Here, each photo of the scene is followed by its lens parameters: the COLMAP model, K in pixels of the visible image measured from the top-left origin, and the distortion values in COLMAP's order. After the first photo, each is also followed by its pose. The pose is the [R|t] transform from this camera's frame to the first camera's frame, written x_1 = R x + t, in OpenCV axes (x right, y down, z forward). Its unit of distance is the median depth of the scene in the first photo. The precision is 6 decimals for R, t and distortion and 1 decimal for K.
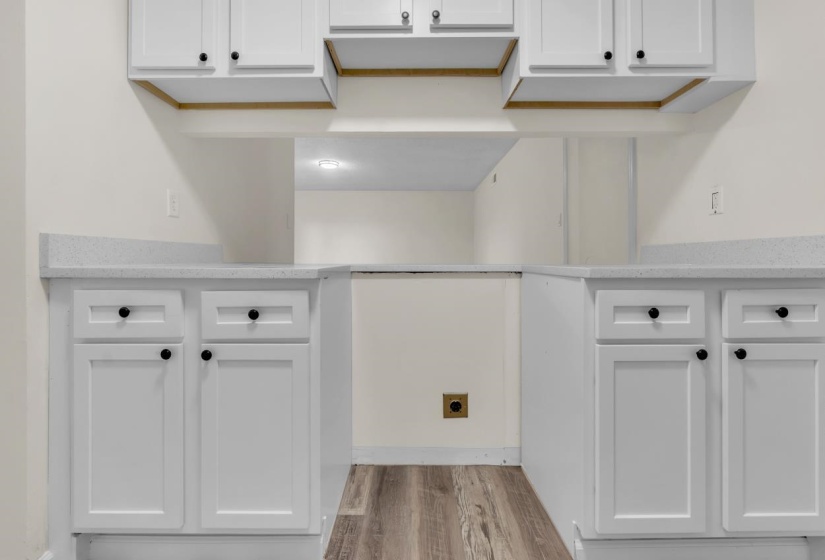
lens RADIAL K [[356.2, 0, 413.9], [0, 356.2, 255.9], [0, 0, 1]] dist [-0.001349, -0.000181]
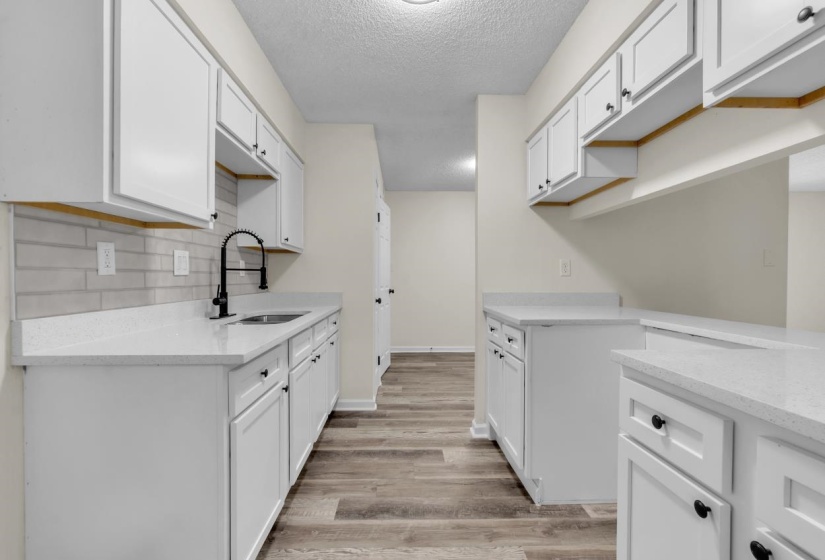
lens RADIAL K [[366.8, 0, 412.5], [0, 366.8, 280.0], [0, 0, 1]] dist [-0.002063, -0.000388]
pose [[0.034891, 0.006681, -0.999369, 1.110393], [0.002709, 0.999973, 0.006780, -0.124729], [0.999387, -0.002944, 0.034872, 0.317518]]
